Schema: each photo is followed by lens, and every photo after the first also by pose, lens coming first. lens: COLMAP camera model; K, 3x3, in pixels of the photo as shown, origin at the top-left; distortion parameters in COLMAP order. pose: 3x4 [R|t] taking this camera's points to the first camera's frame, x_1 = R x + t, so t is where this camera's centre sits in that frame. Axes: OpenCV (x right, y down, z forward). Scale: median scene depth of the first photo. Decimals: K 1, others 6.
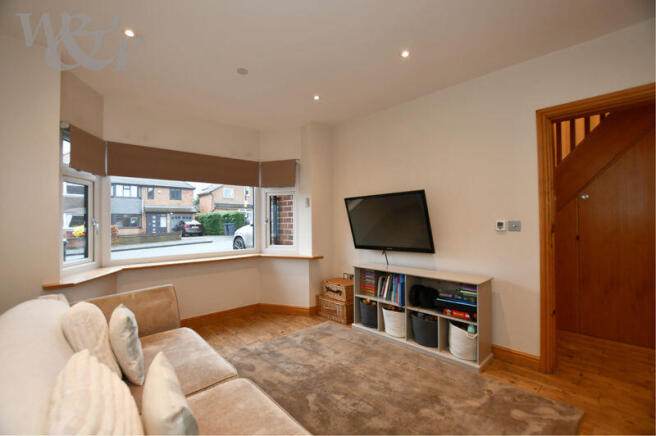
lens RADIAL K [[290.0, 0, 328.0], [0, 290.0, 218.0], [0, 0, 1]] dist [-0.017113, 0.000327]
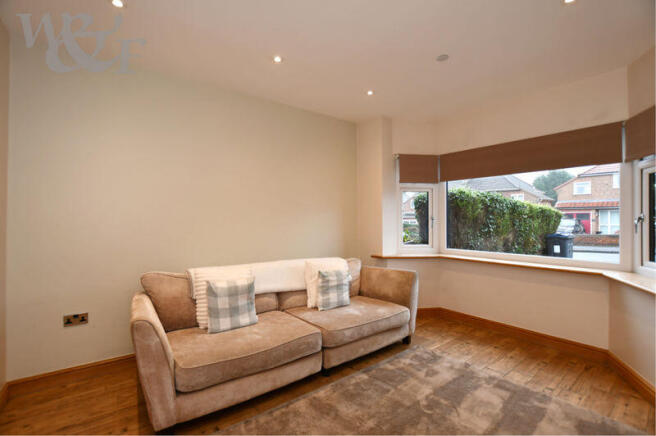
lens RADIAL K [[290.0, 0, 328.0], [0, 290.0, 218.0], [0, 0, 1]] dist [-0.017113, 0.000327]
pose [[-0.090125, -0.001709, -0.995929, 0.510294], [0.008585, 0.999960, -0.002493, 0.007521], [0.995893, -0.008775, -0.090107, 0.548676]]
